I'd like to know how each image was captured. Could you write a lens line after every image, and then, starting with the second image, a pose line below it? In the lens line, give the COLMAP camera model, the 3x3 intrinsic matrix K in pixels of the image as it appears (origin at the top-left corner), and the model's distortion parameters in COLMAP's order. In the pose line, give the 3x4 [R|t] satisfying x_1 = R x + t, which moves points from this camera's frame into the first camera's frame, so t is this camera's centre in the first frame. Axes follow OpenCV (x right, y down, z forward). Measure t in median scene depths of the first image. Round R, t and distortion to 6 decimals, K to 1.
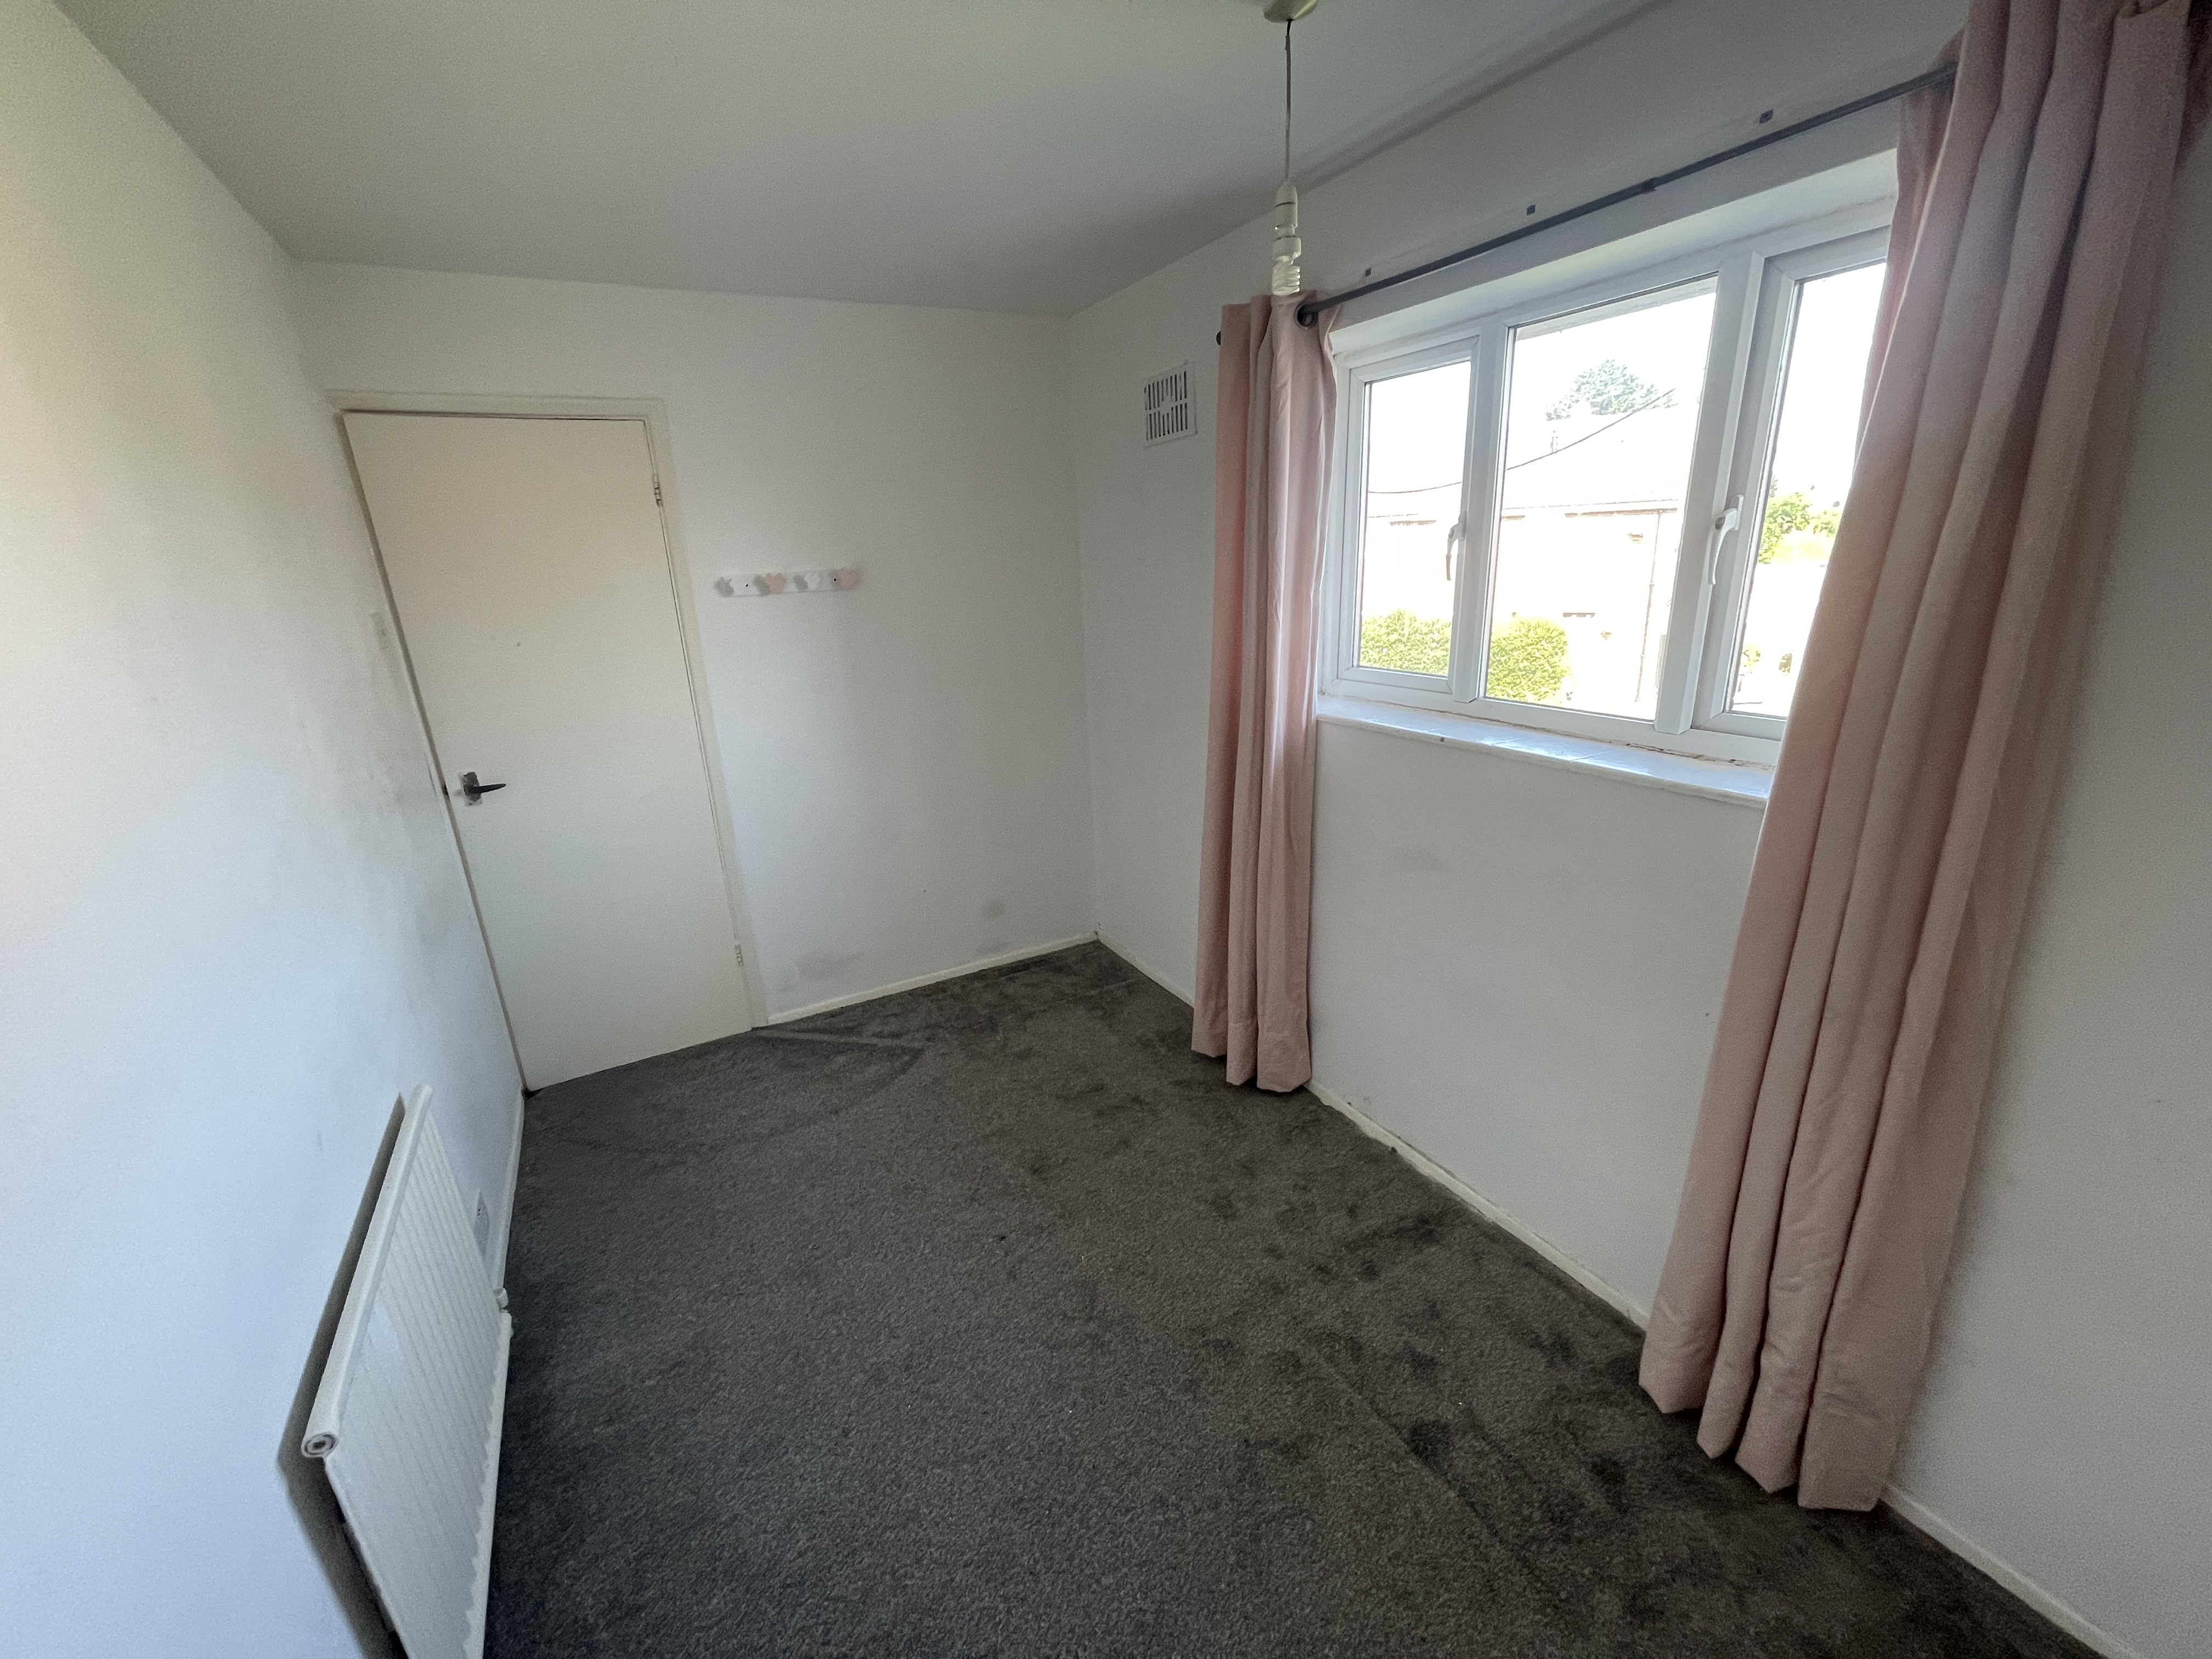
lens RADIAL K [[884.6, 0, 1098.9], [0, 884.6, 825.8], [0, 0, 1]] dist [-0.009114, 0.000052]
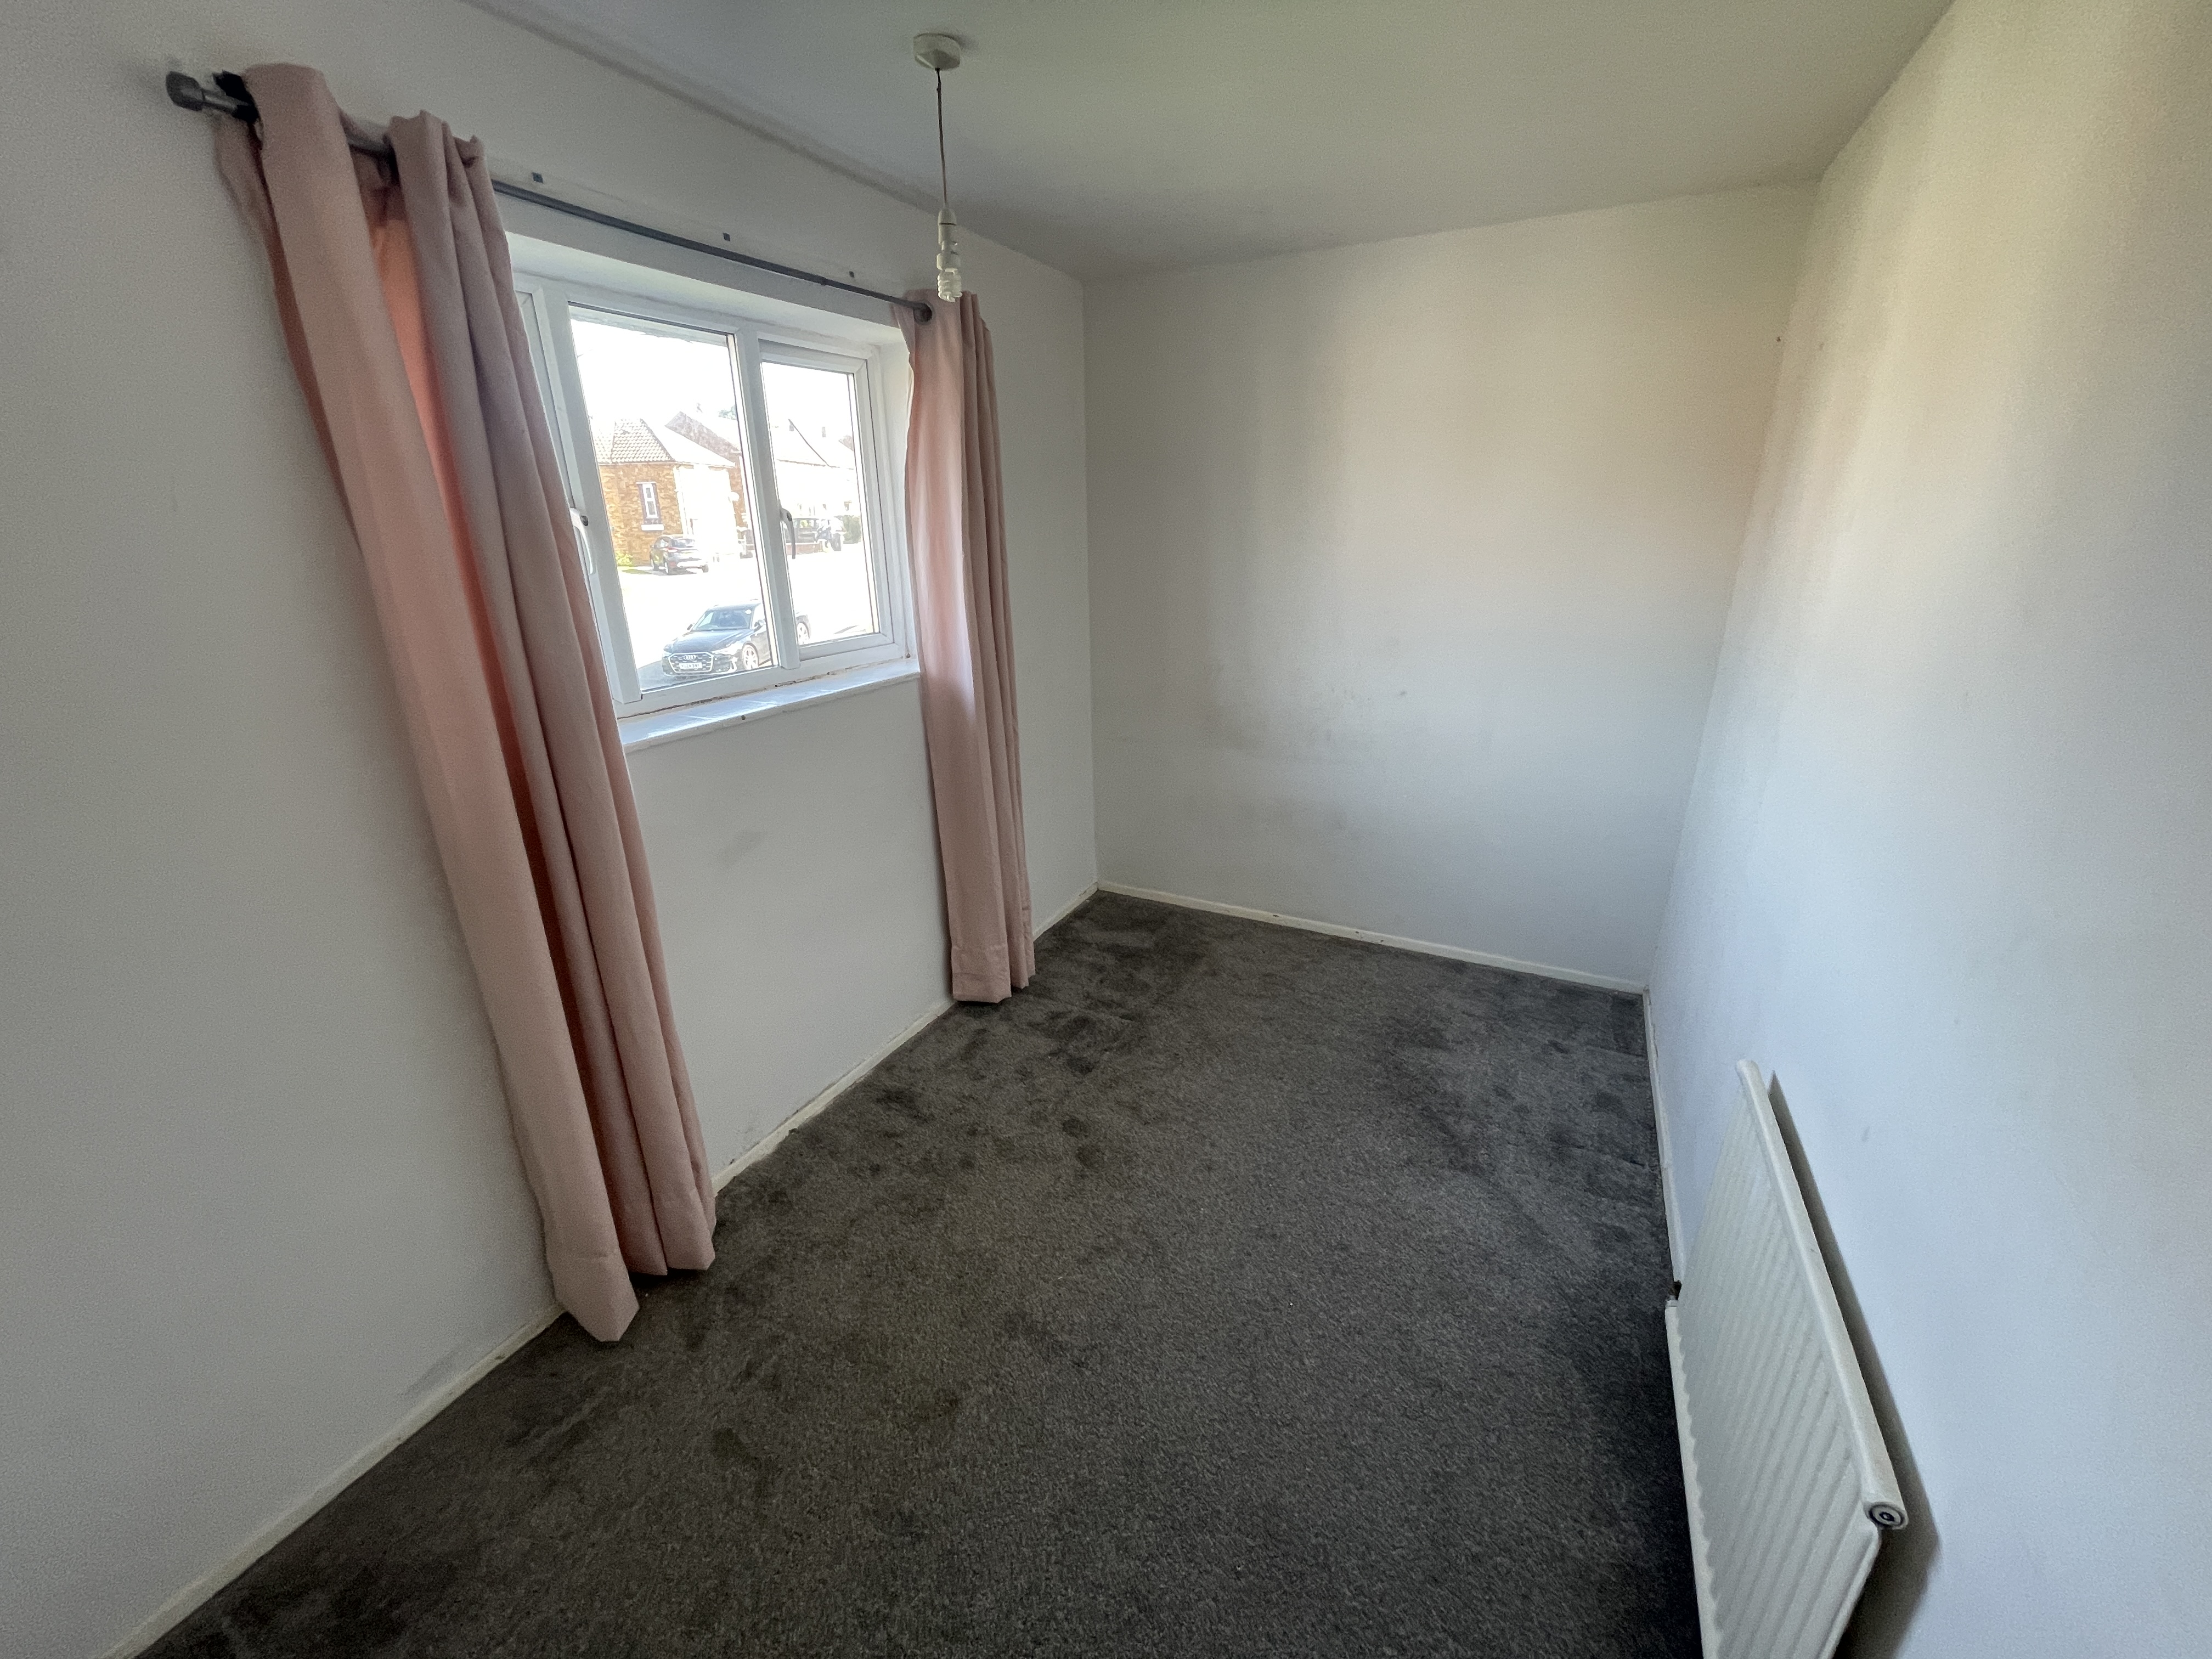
lens RADIAL K [[884.6, 0, 1098.9], [0, 884.6, 825.8], [0, 0, 1]] dist [-0.009114, 0.000052]
pose [[-0.556492, -0.225422, 0.799688, -0.723757], [0.285242, 0.852158, 0.438708, -0.336255], [-0.780355, 0.472242, -0.409920, 1.198801]]
